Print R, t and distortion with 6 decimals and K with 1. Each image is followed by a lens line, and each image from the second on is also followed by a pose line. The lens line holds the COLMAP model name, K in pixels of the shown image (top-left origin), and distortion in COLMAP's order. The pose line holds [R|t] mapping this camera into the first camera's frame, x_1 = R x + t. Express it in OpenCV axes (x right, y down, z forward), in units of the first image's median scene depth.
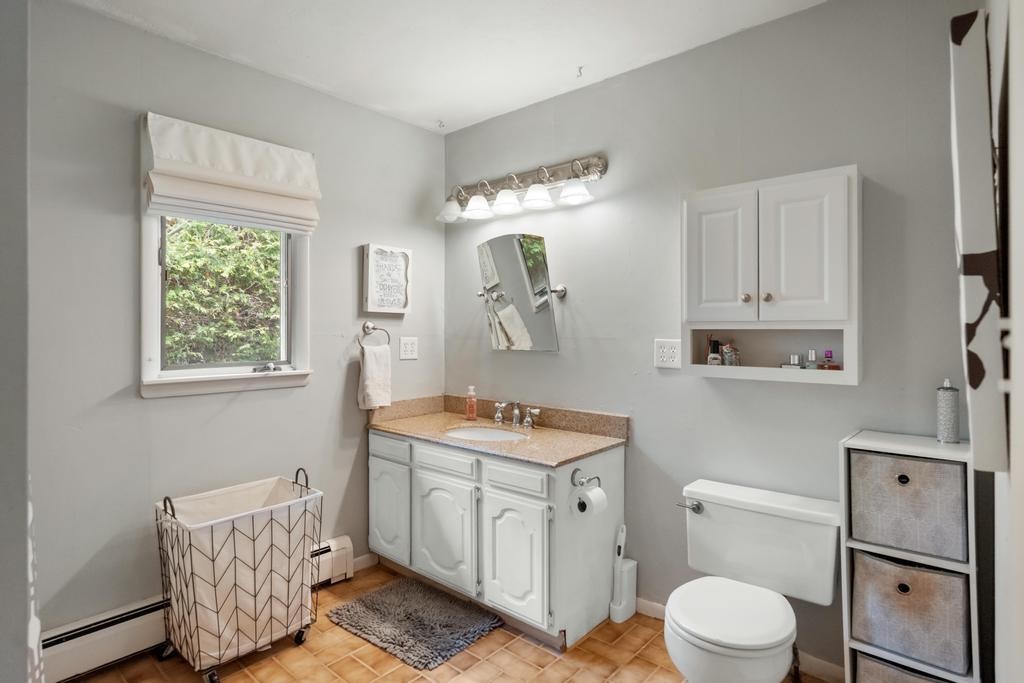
lens RADIAL K [[548.0, 0, 508.2], [0, 548.0, 323.2], [0, 0, 1]] dist [-0.006954, 0.000438]
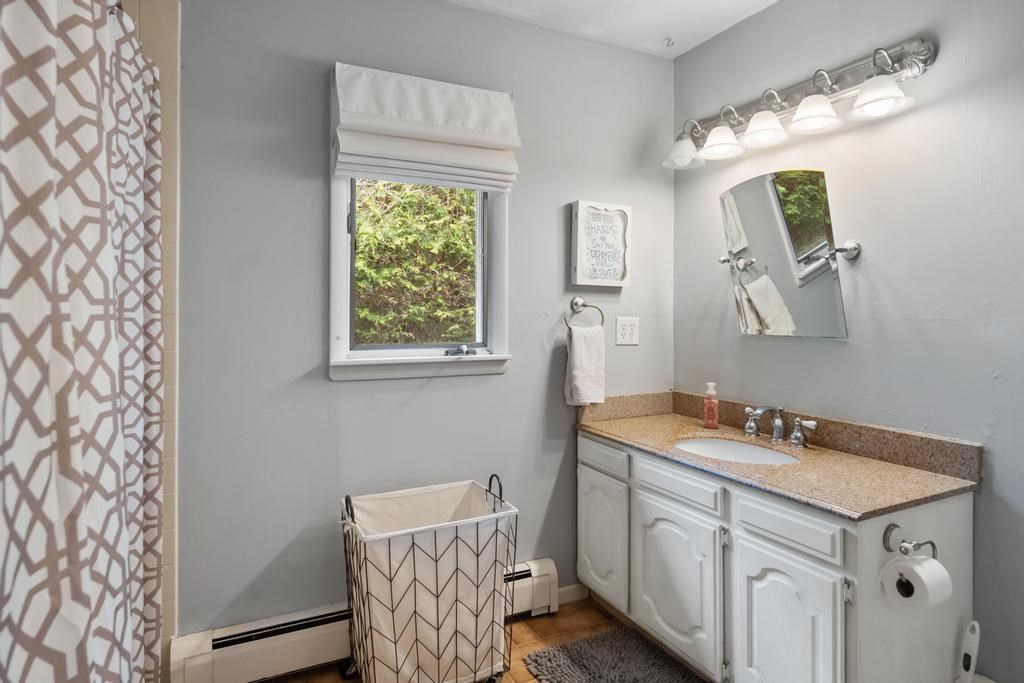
lens RADIAL K [[588.3, 0, 513.6], [0, 588.3, 309.4], [0, 0, 1]] dist [-0.003086, 0.001449]
pose [[0.931113, 0.002312, -0.364723, -0.029368], [-0.000358, 0.999985, 0.005423, 0.012159], [0.364730, -0.004918, 0.931100, 0.176887]]
